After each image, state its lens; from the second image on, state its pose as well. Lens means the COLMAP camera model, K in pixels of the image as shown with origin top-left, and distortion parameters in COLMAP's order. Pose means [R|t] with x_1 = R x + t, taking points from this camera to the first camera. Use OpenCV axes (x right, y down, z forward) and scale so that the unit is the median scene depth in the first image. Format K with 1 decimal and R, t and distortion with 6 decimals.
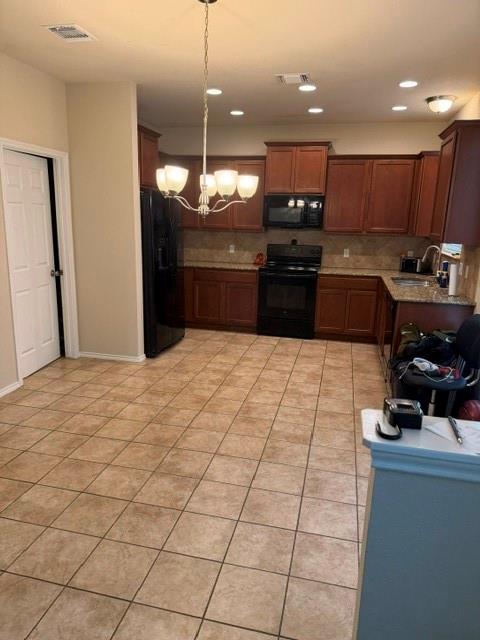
lens RADIAL K [[447.5, 0, 227.3], [0, 447.5, 322.6], [0, 0, 1]] dist [0.102575, -0.155252]
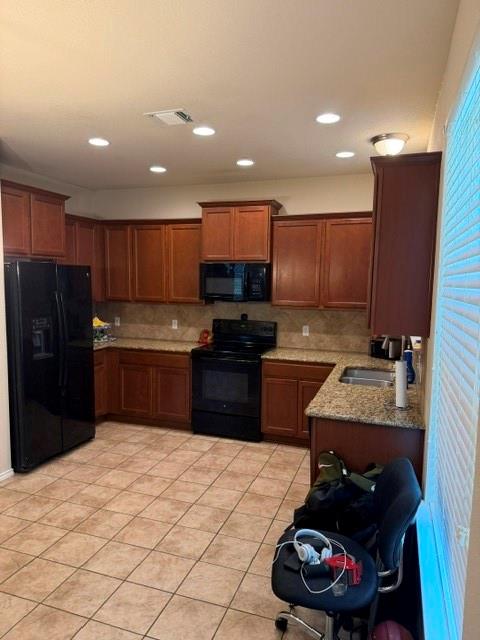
lens RADIAL K [[447.5, 0, 227.3], [0, 447.5, 322.6], [0, 0, 1]] dist [0.102575, -0.155252]
pose [[0.995423, -0.003115, -0.095511, 0.214572], [-0.009729, 0.990972, -0.133714, -0.064527], [0.095066, 0.134032, 0.986407, 0.207193]]
